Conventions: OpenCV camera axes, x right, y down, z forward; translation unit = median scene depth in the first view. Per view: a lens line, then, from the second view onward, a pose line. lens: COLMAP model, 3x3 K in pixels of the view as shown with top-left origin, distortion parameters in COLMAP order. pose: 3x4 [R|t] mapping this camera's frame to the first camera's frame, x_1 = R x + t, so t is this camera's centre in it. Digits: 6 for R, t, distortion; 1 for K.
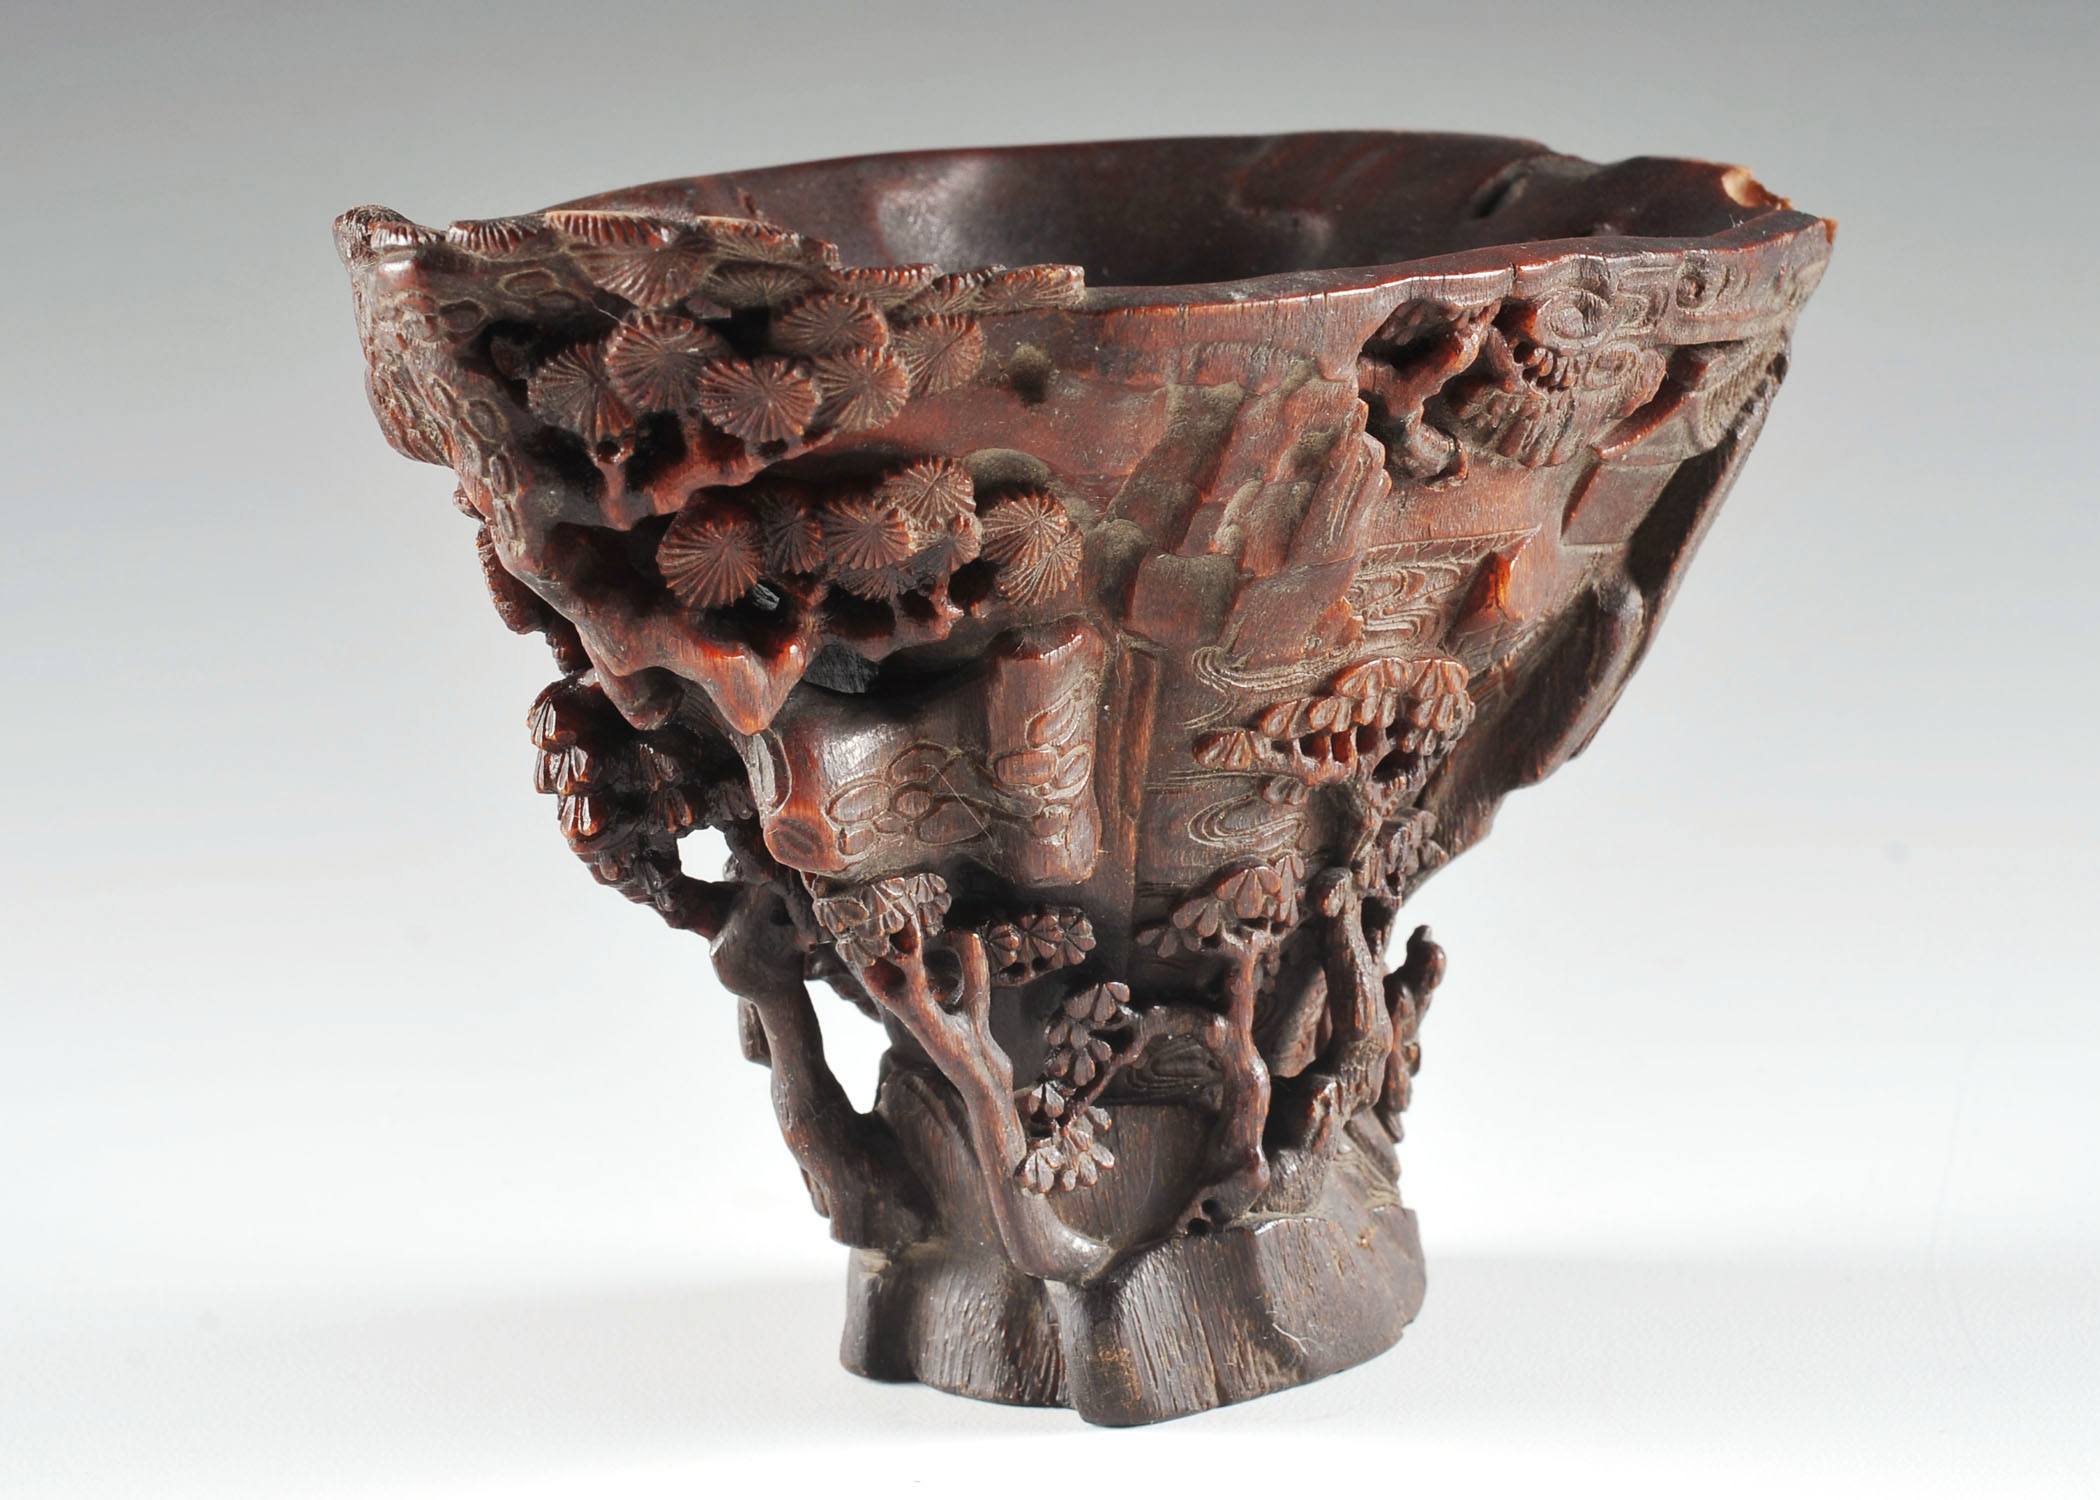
lens RADIAL K [[6542.9, 0, 1050.0], [0, 6542.9, 750.0], [0, 0, 1]] dist [0.093255, 0.630048]
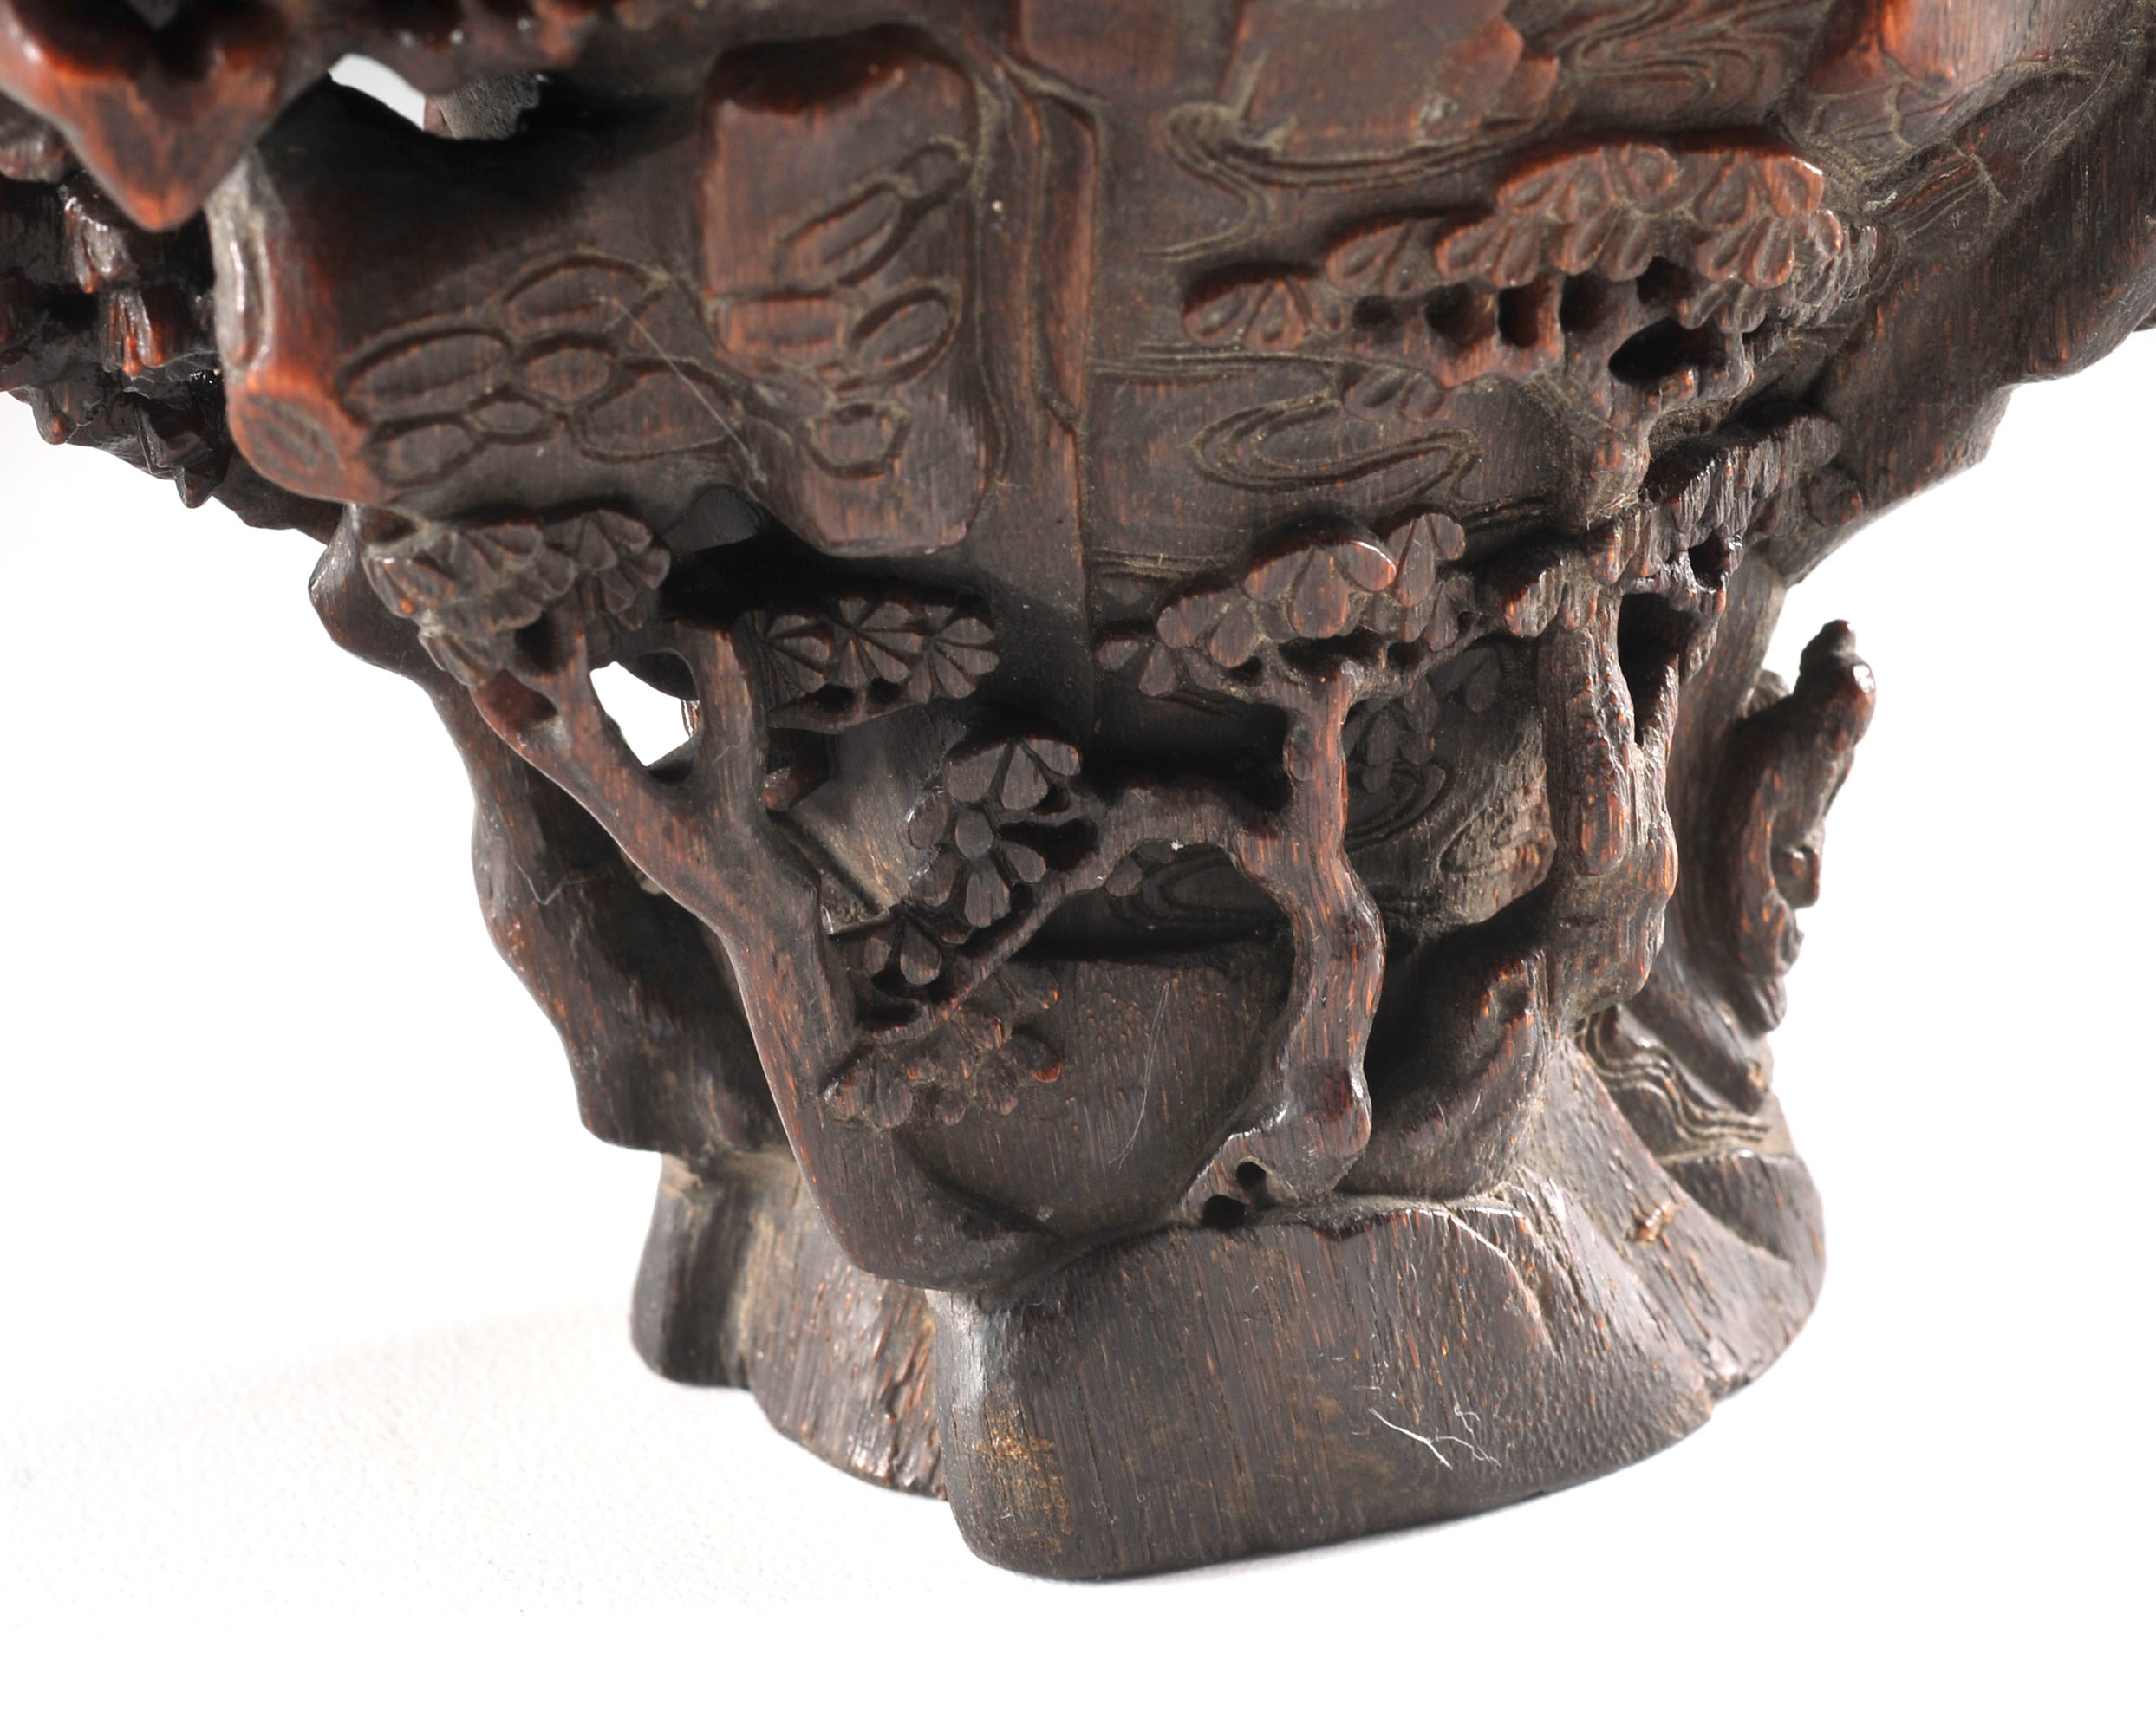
lens RADIAL K [[8222.4, 0, 982.6], [0, 8222.4, 865.8], [0, 0, 1]] dist [-0.062470, 4.024449]
pose [[0.965163, 0.114821, -0.235109, 0.154928], [-0.075887, 0.982786, 0.168441, -0.060419], [0.250403, -0.144731, 0.957262, 0.403917]]
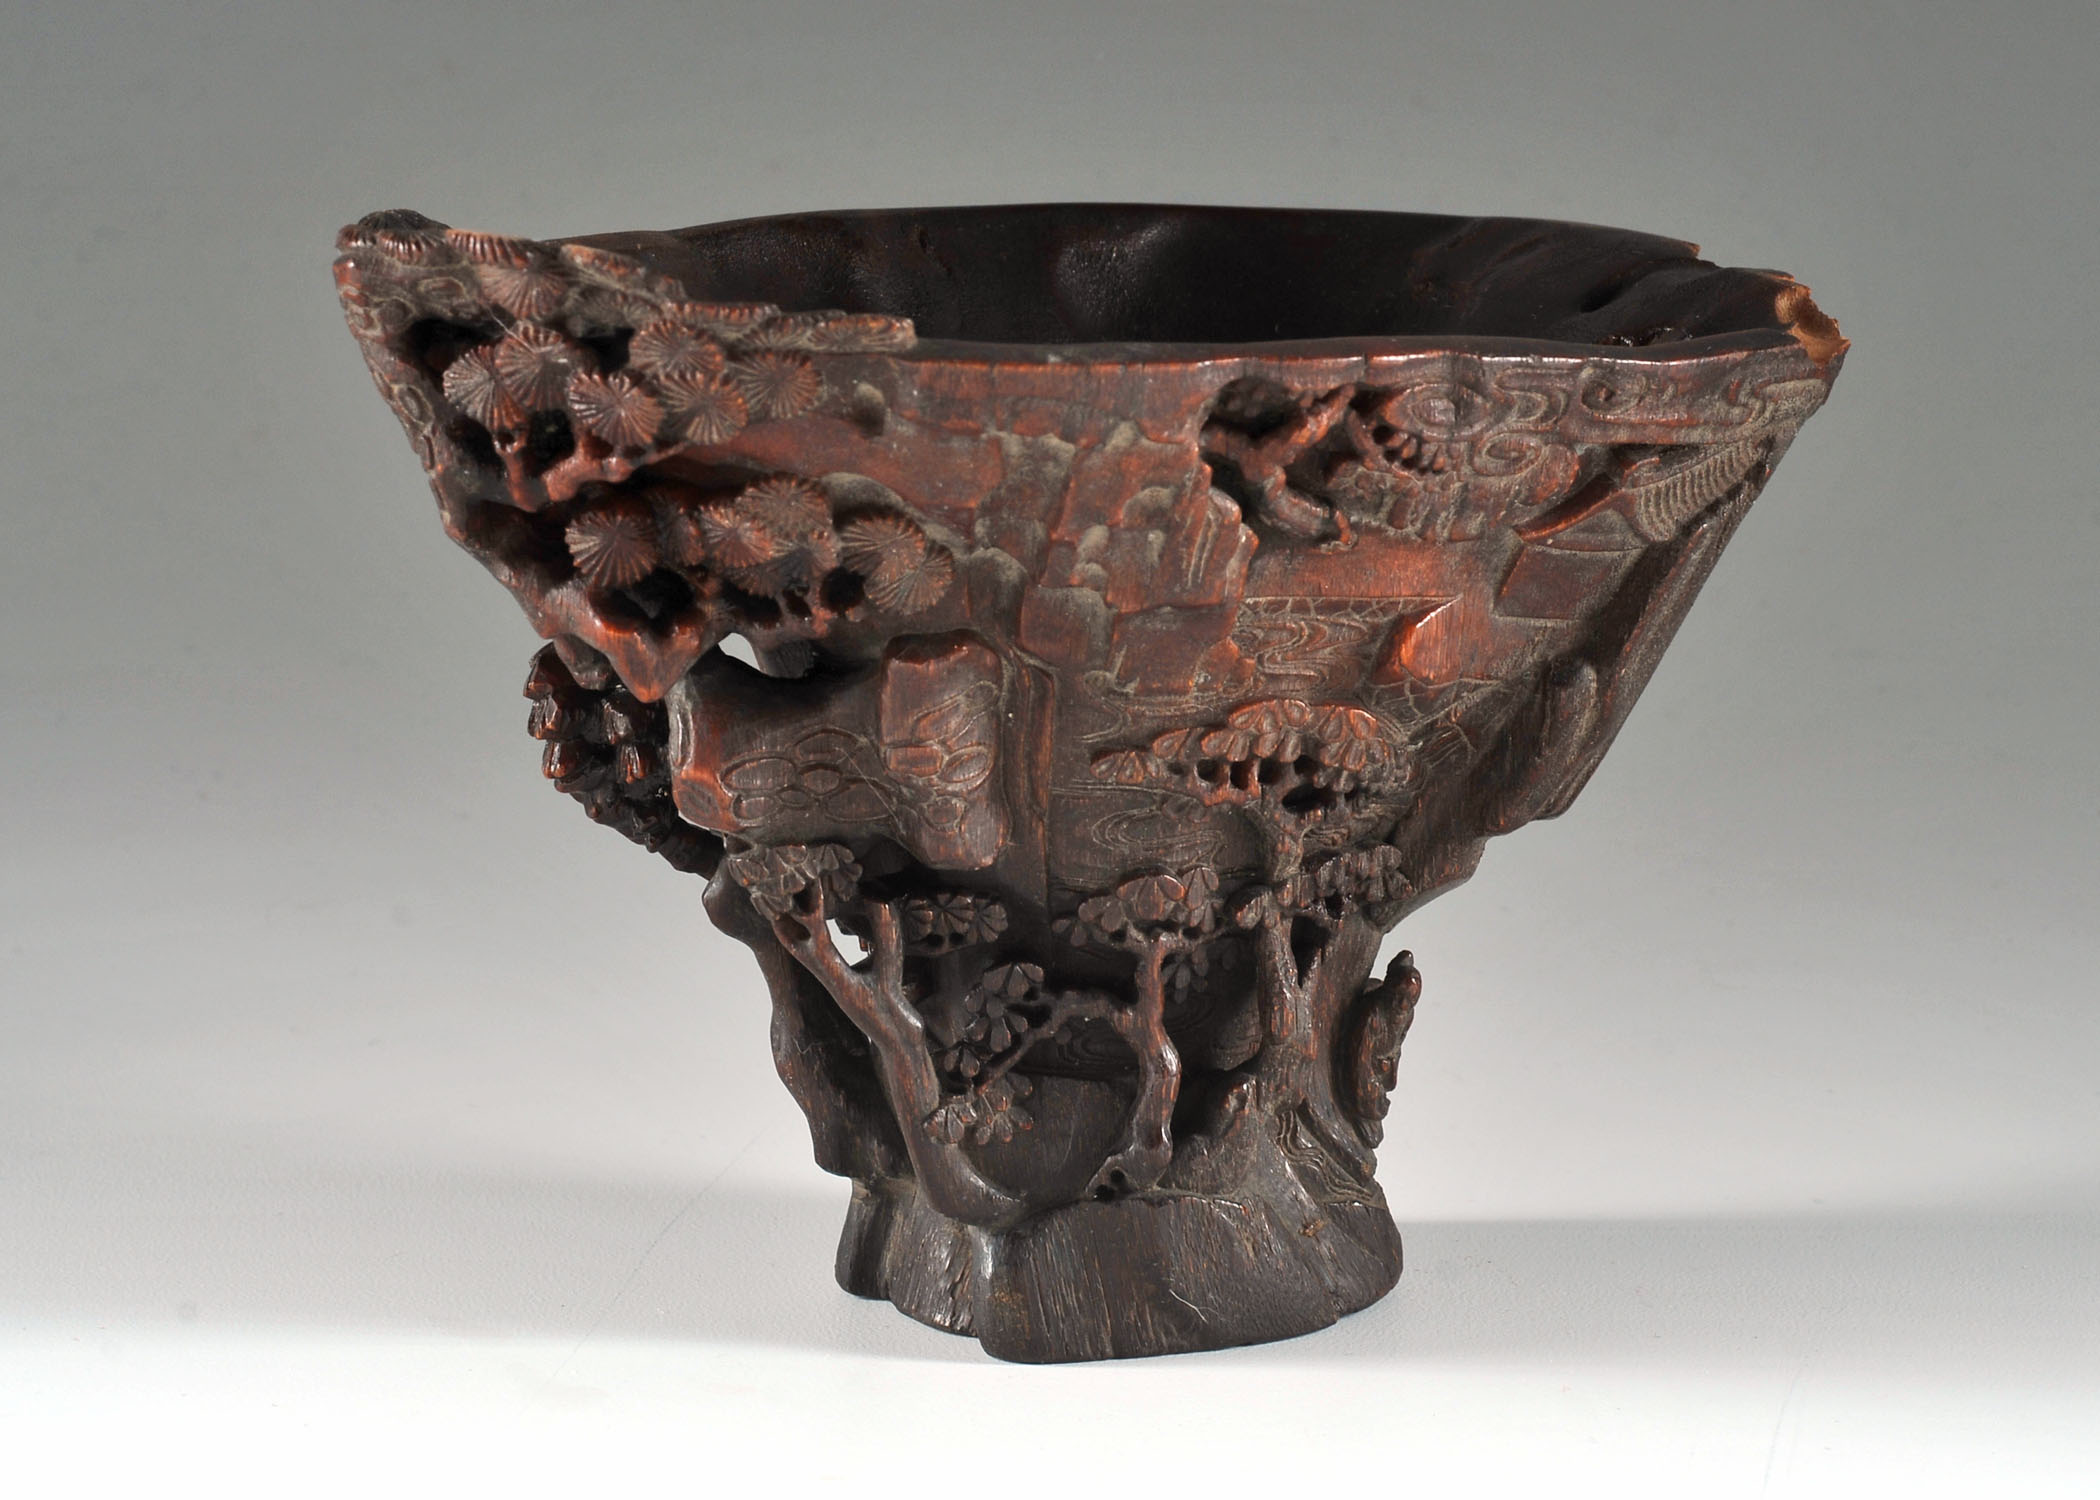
lens RADIAL K [[6542.9, 0, 1050.0], [0, 6542.9, 750.0], [0, 0, 1]] dist [0.093255, 0.630048]
pose [[0.954125, 0.111628, -0.277820, 0.321689], [-0.110286, 0.993688, 0.020506, -0.023965], [0.278356, 0.011075, 0.960414, -0.067628]]
